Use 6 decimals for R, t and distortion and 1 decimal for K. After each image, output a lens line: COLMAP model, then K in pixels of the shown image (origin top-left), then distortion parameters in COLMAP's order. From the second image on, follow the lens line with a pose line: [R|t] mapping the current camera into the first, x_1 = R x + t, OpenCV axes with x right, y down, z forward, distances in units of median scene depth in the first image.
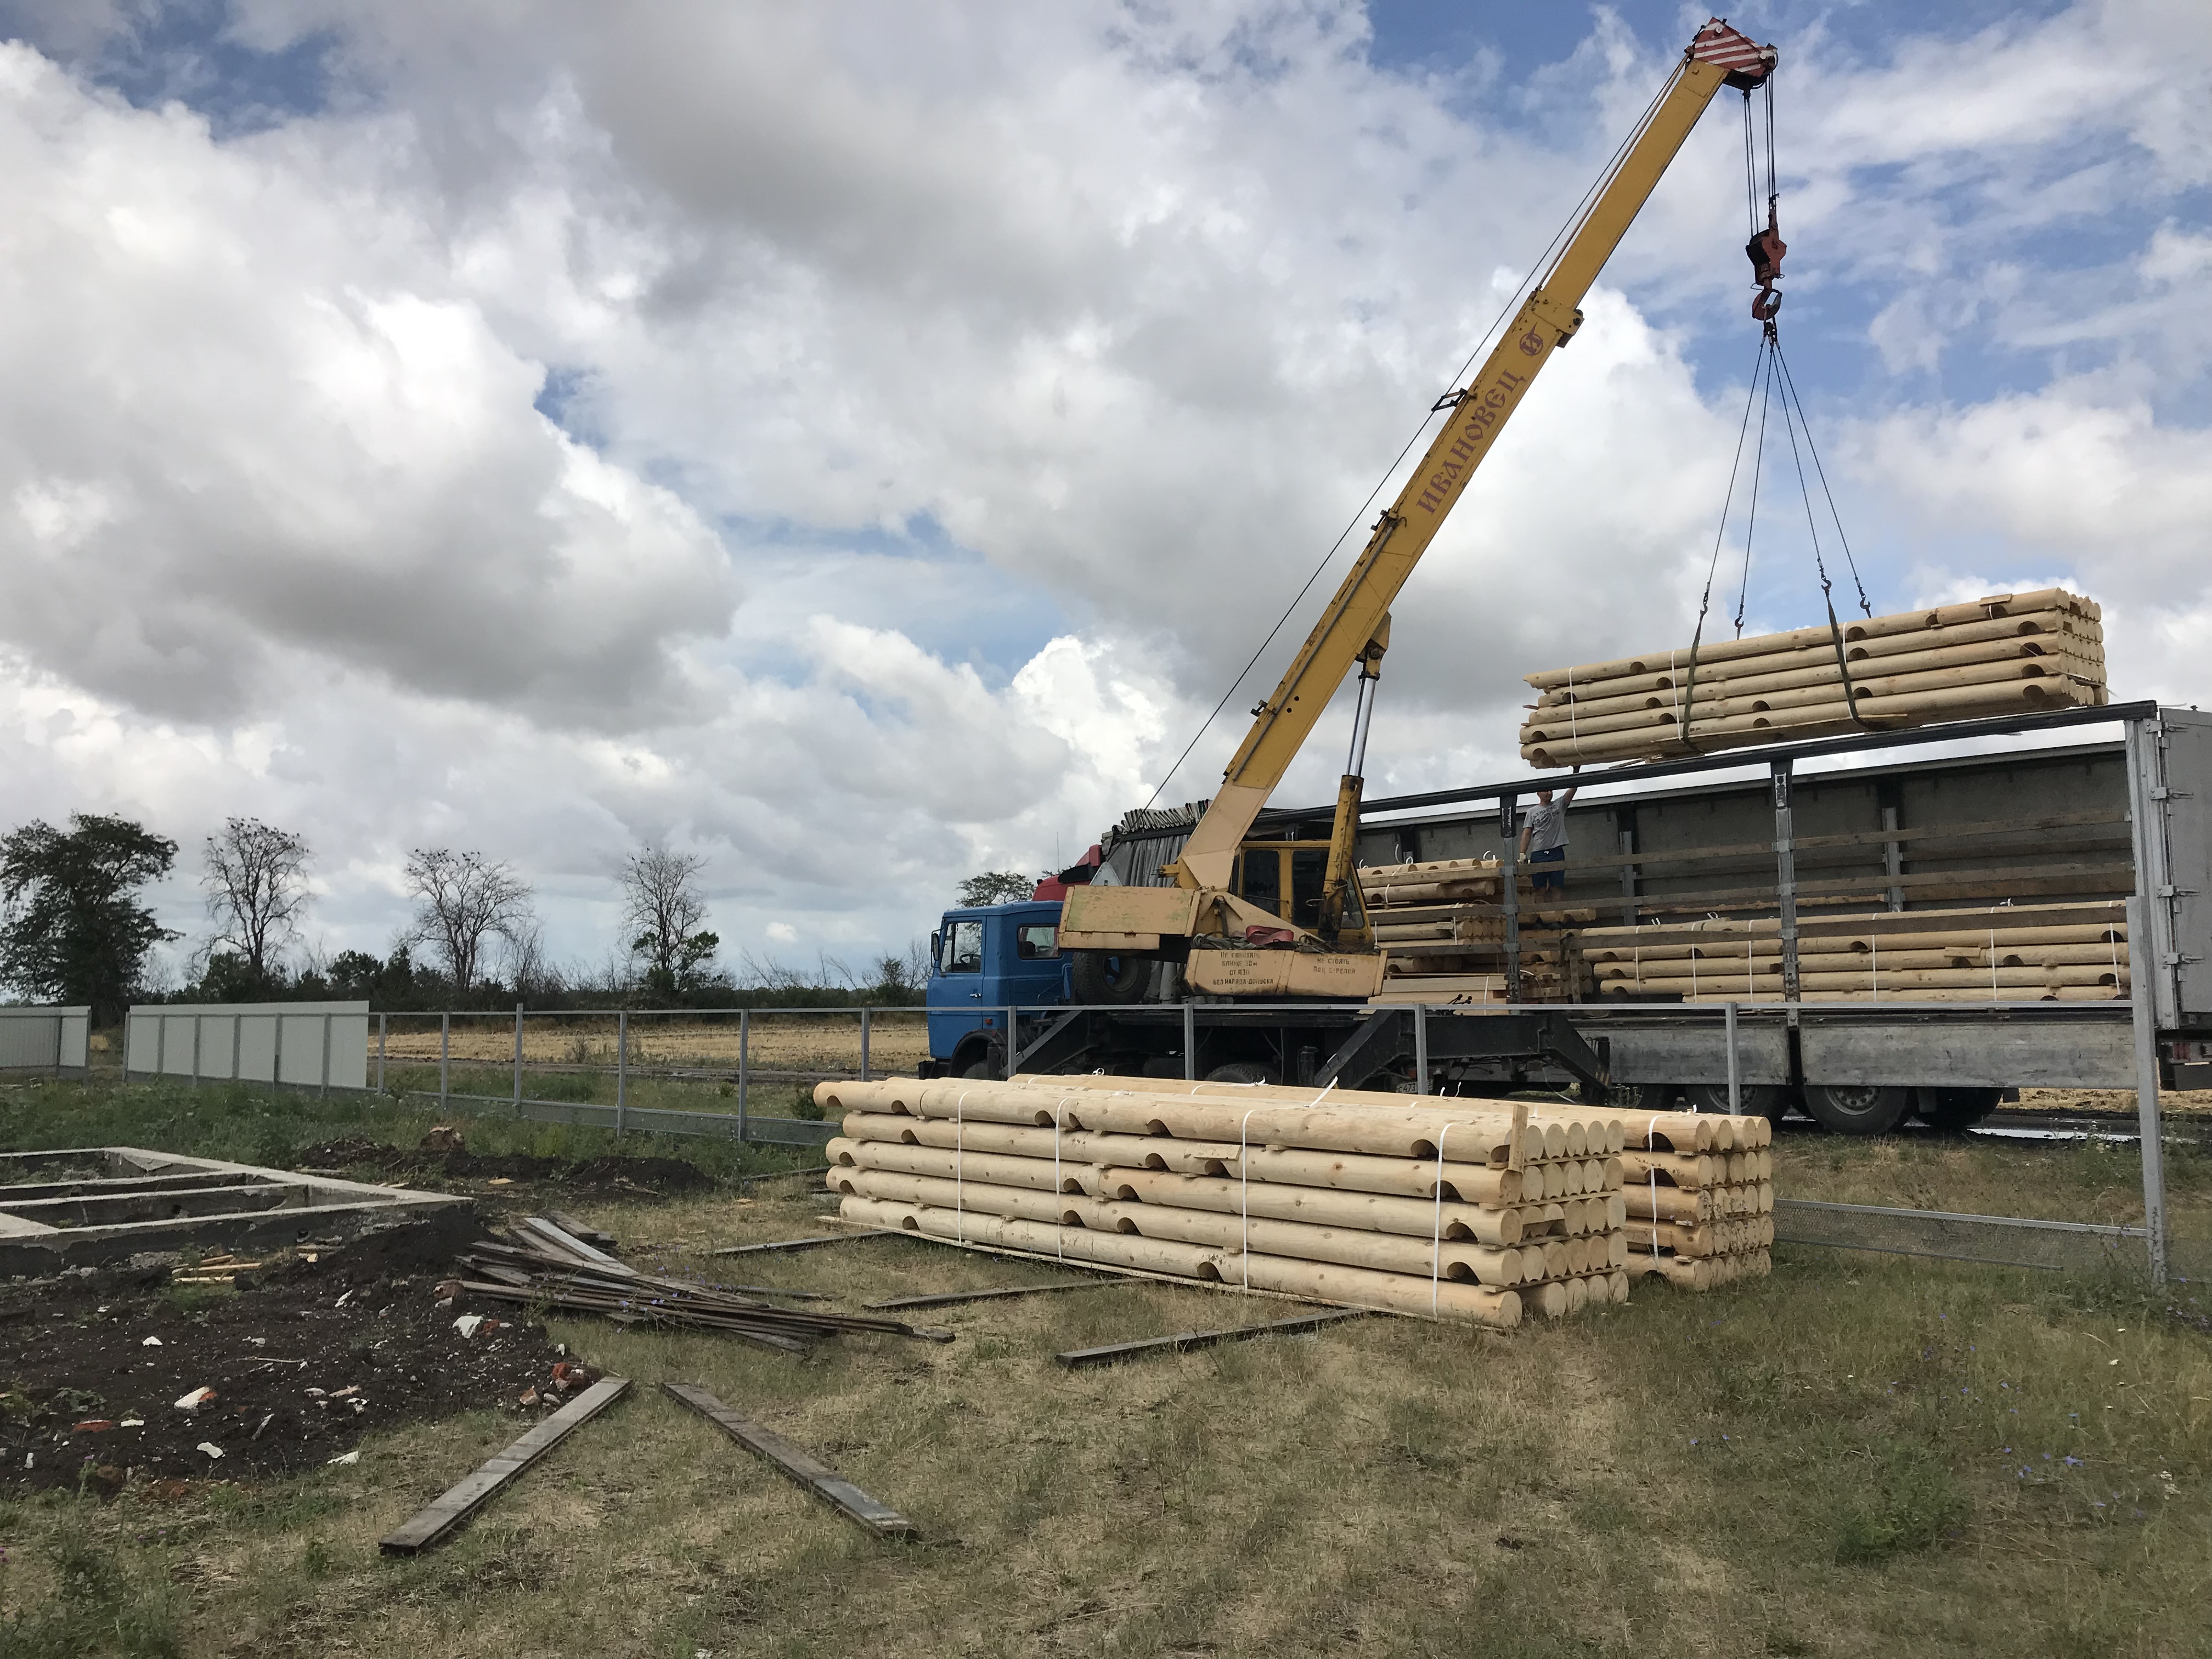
lens RADIAL K [[1881.9, 0, 1100.4], [0, 1881.9, 832.1], [0, 0, 1]] dist [-0.002222, -0.015104]
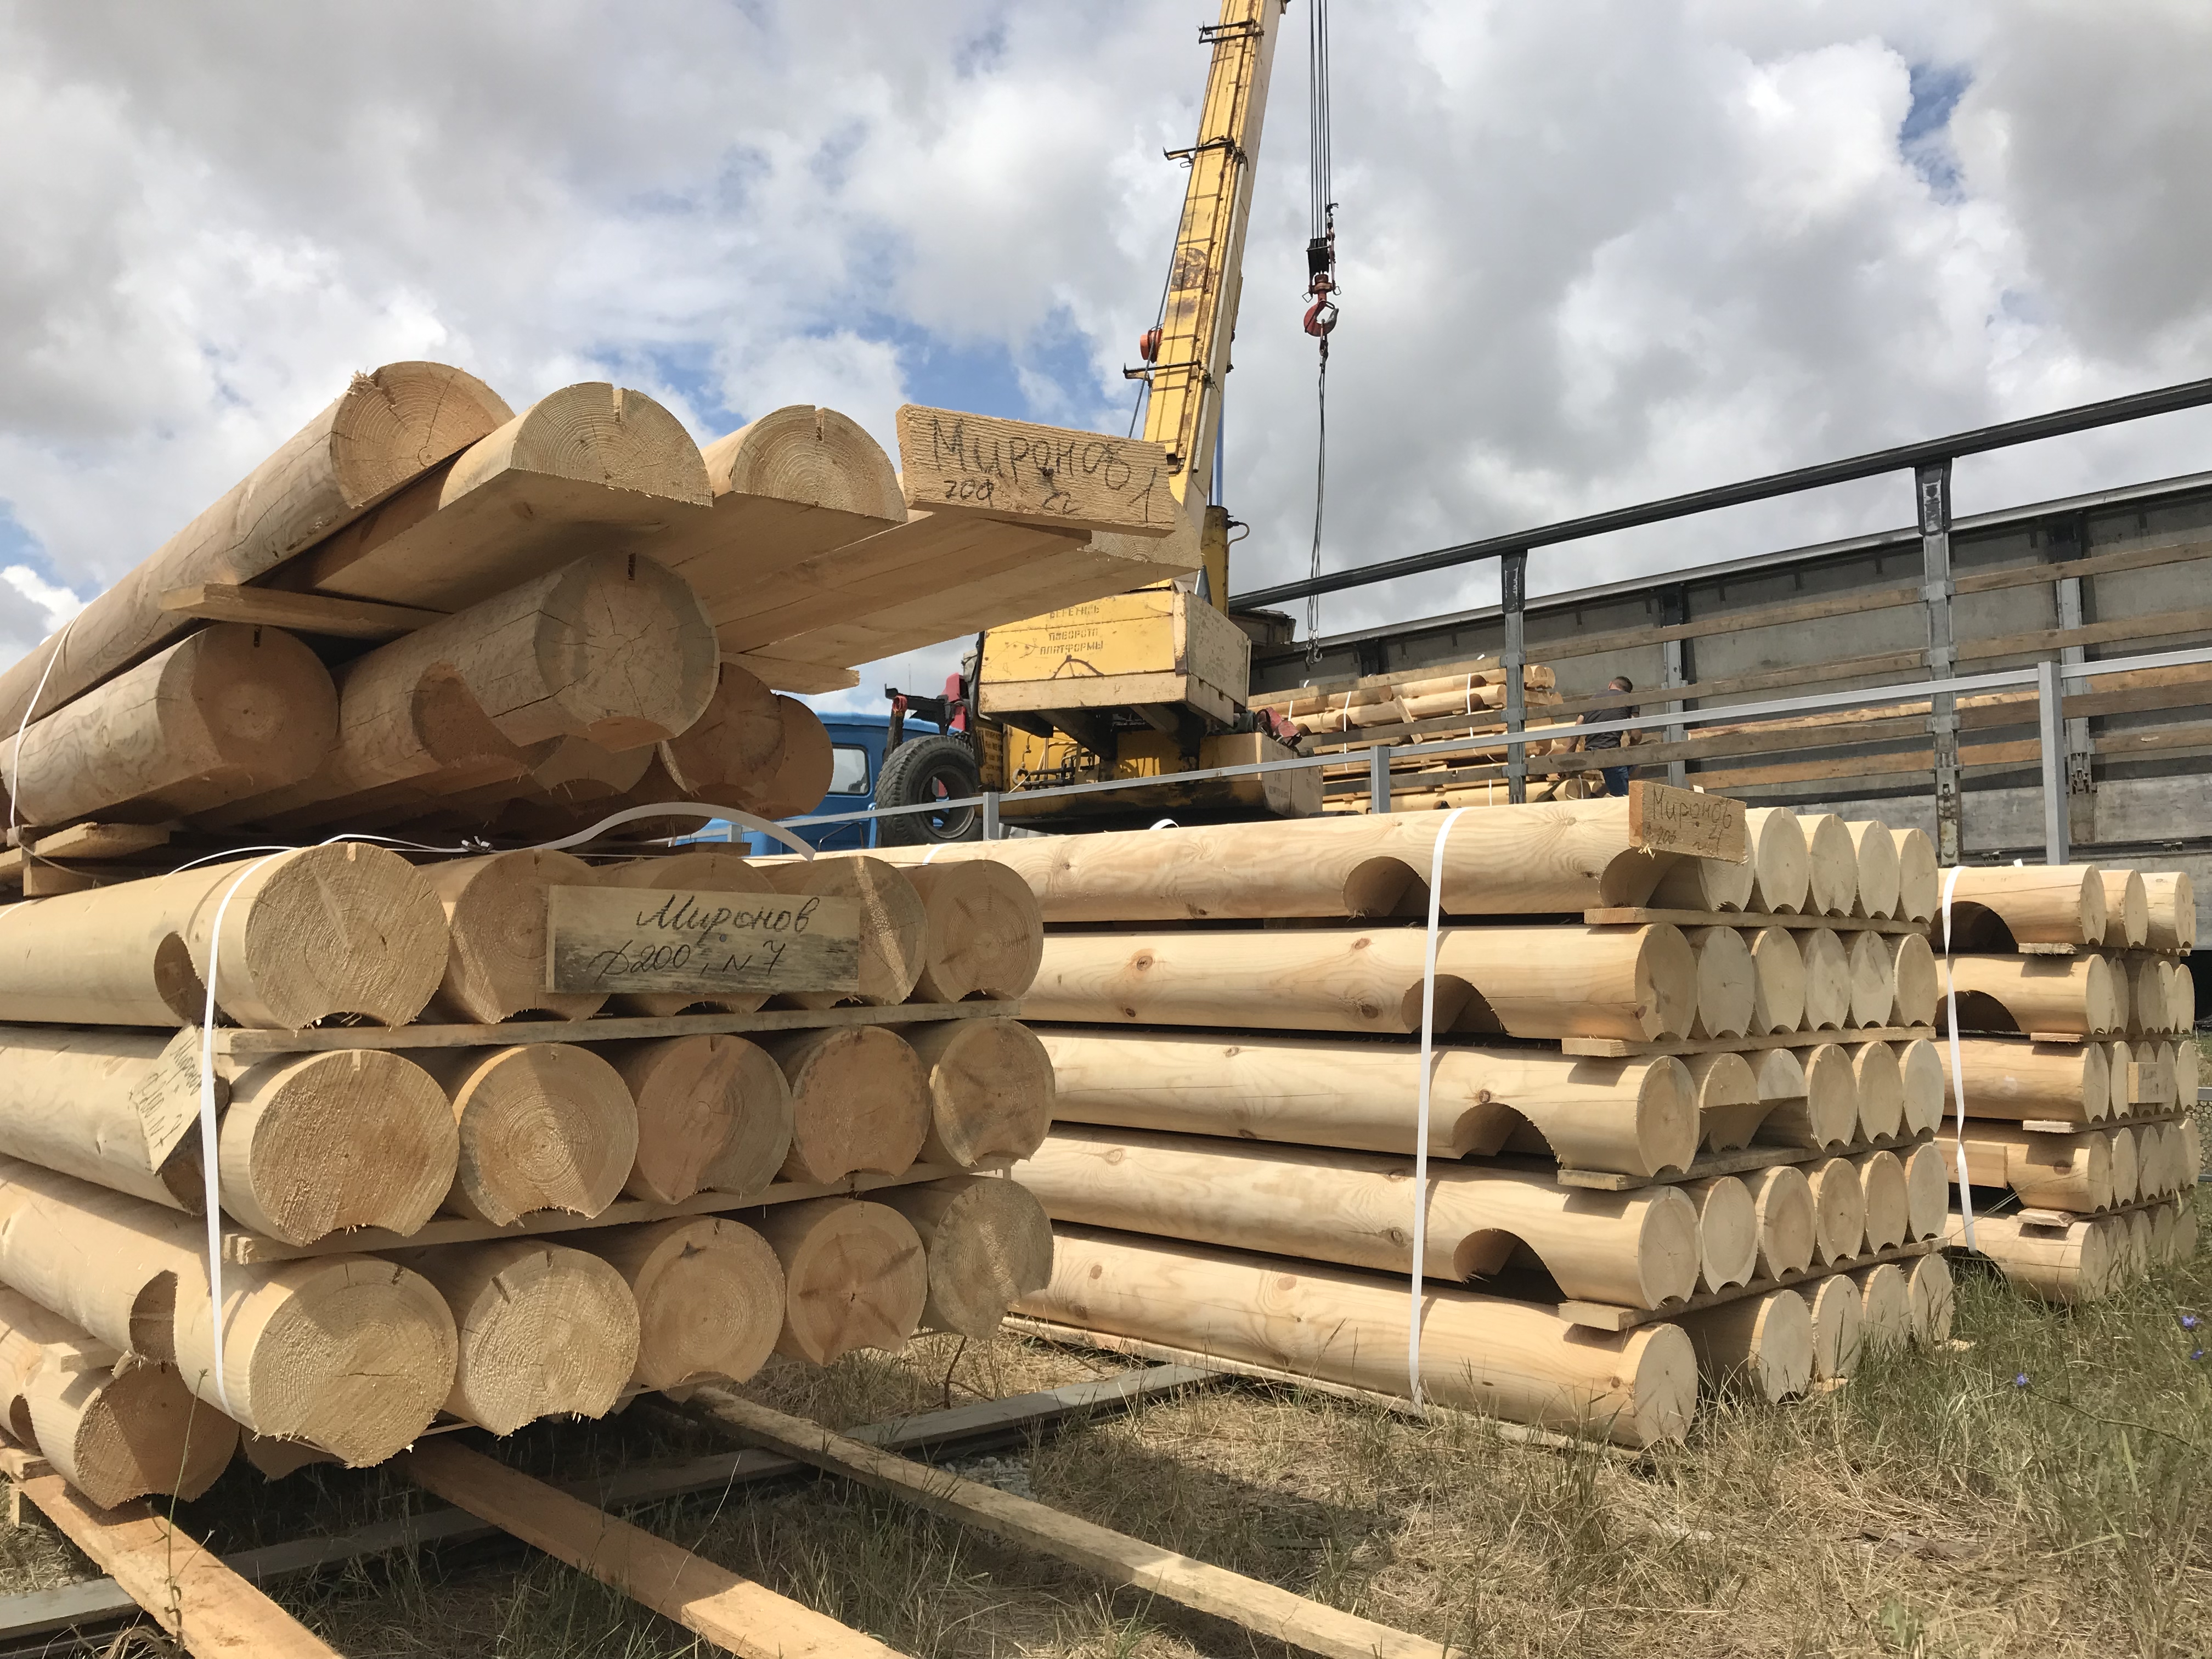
lens RADIAL K [[1838.5, 0, 1119.2], [0, 1838.5, 838.1], [0, 0, 1]] dist [0.021649, -0.042173]
pose [[0.999722, 0.001213, 0.023528, 0.073311], [-0.001663, 0.999816, 0.019132, 0.095473], [-0.023501, -0.019166, 0.999540, 0.422041]]
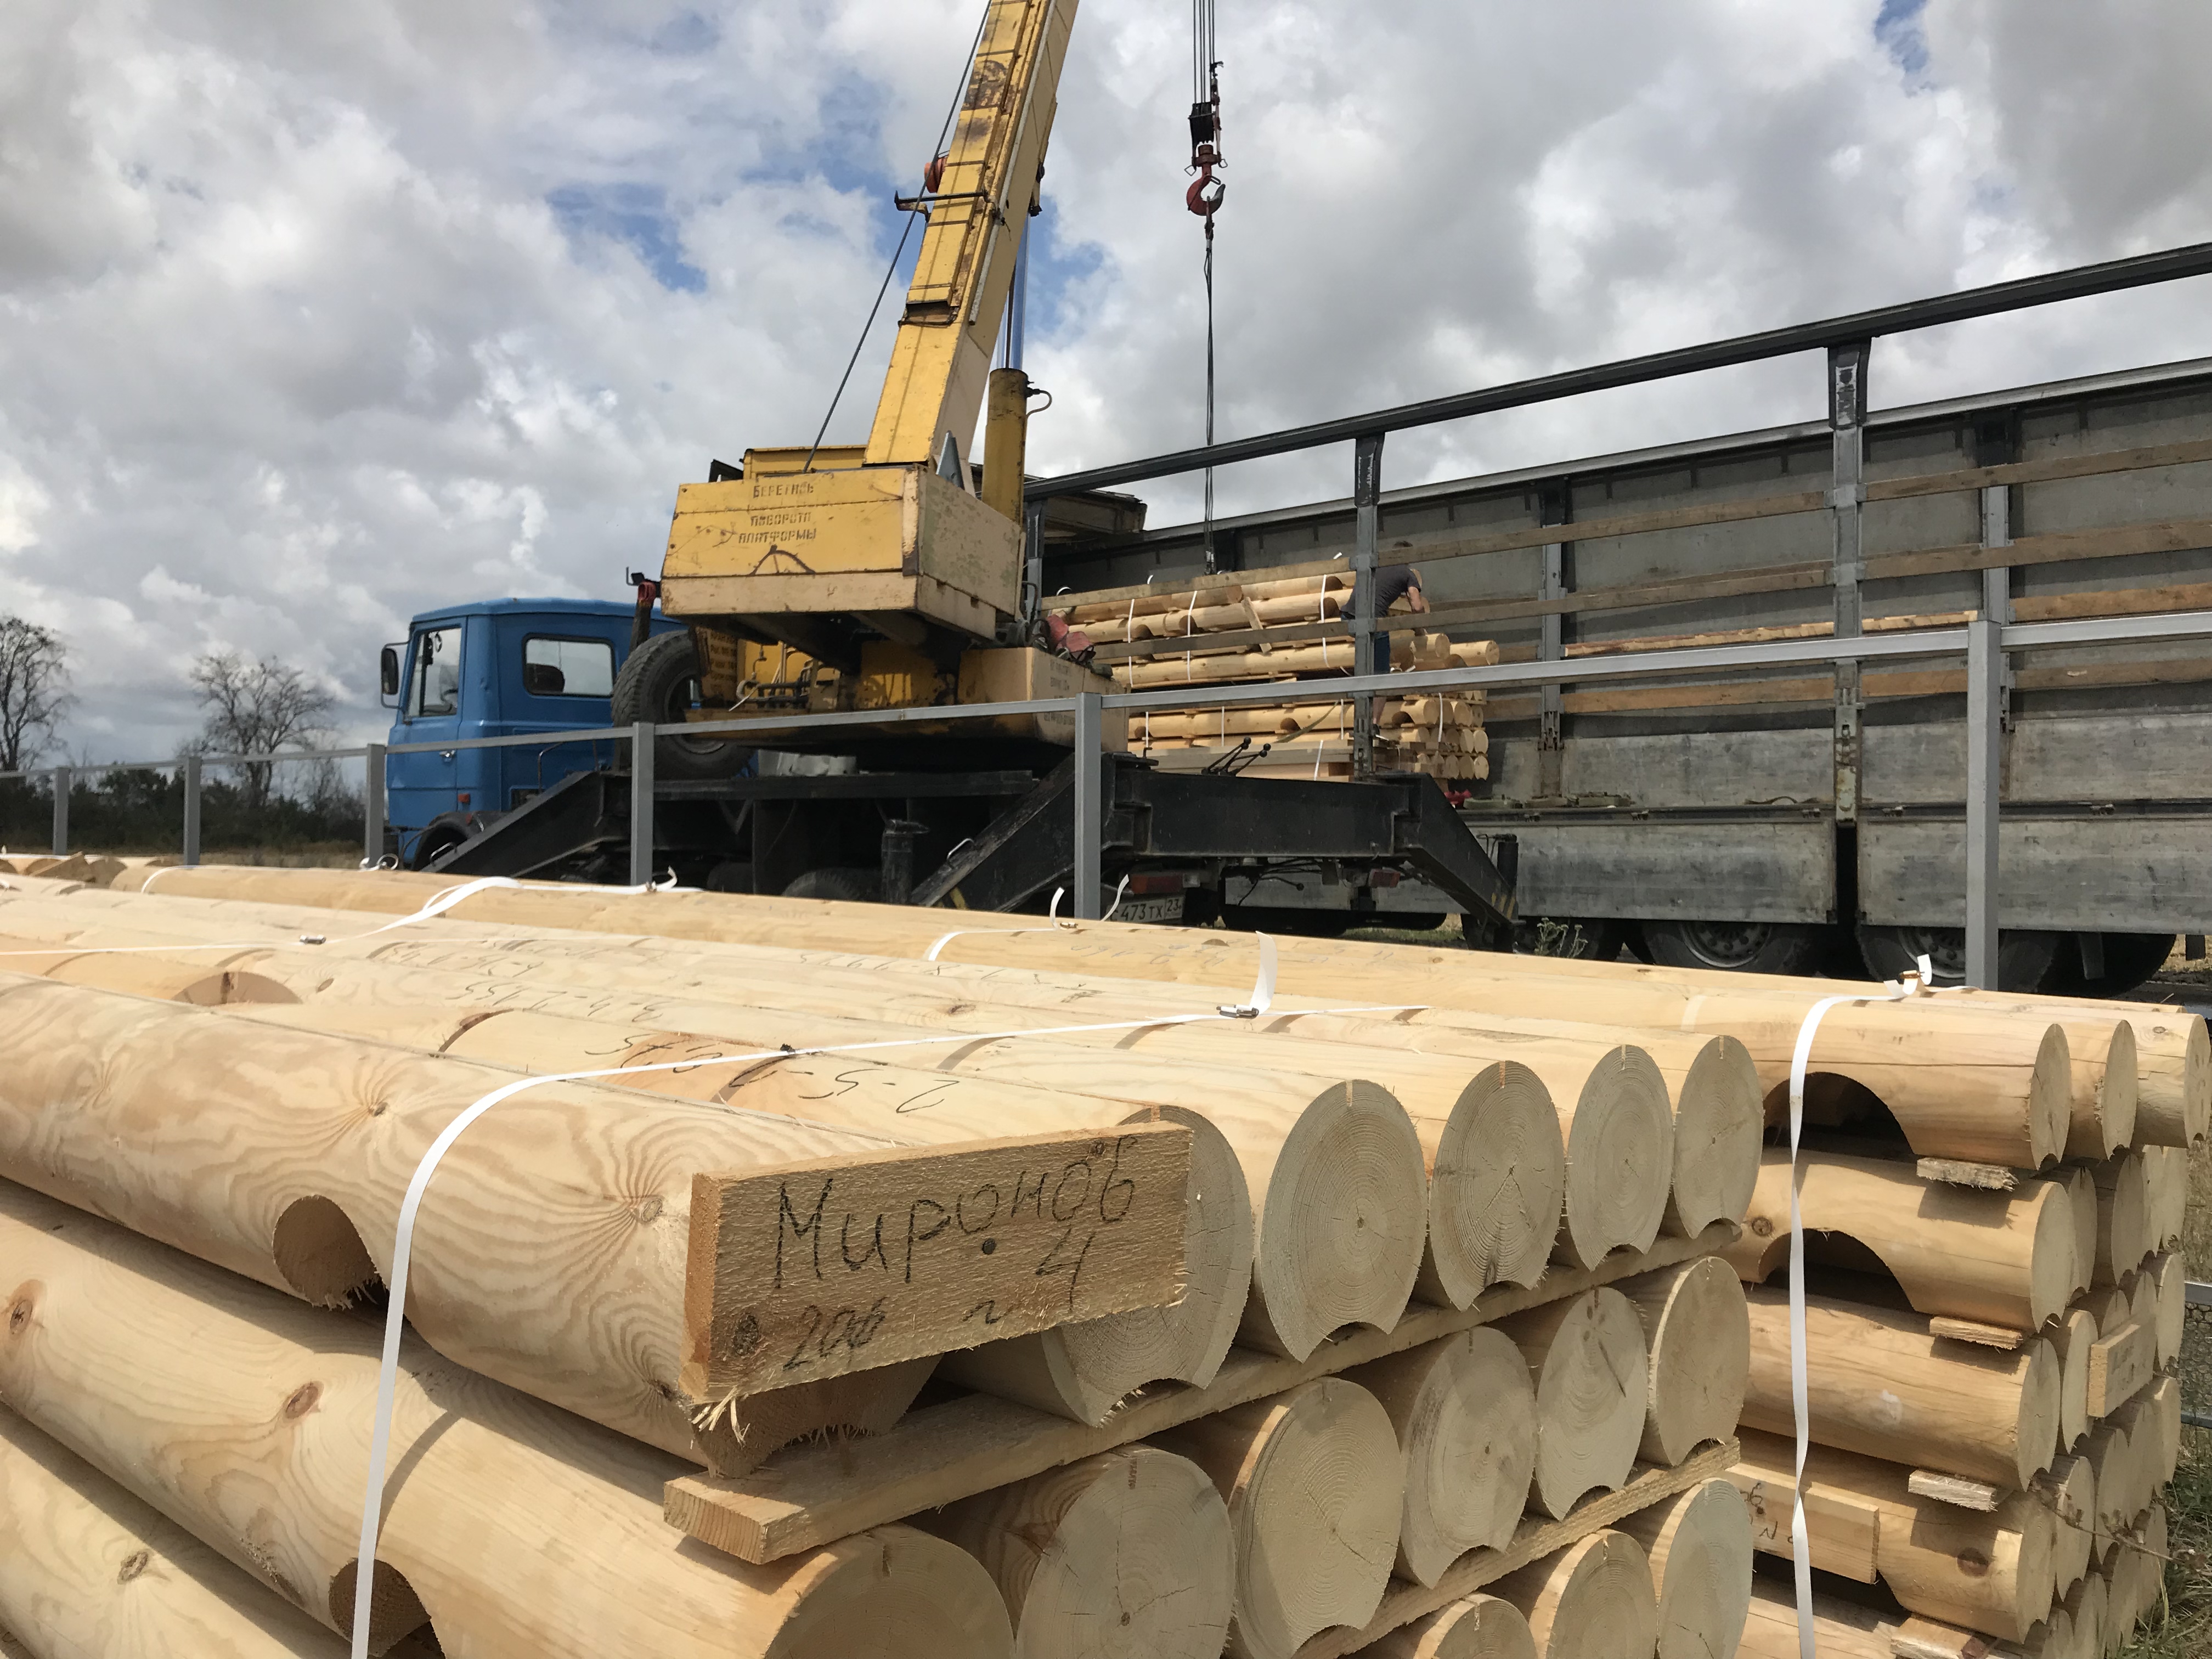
lens RADIAL K [[1838.5, 0, 1108.3], [0, 1838.5, 827.8], [0, 0, 1]] dist [0.021649, -0.042173]
pose [[0.997824, 0.022053, 0.062140, 0.133808], [-0.026946, 0.996507, 0.079037, 0.078896], [-0.060180, -0.080539, 0.994933, 0.541530]]
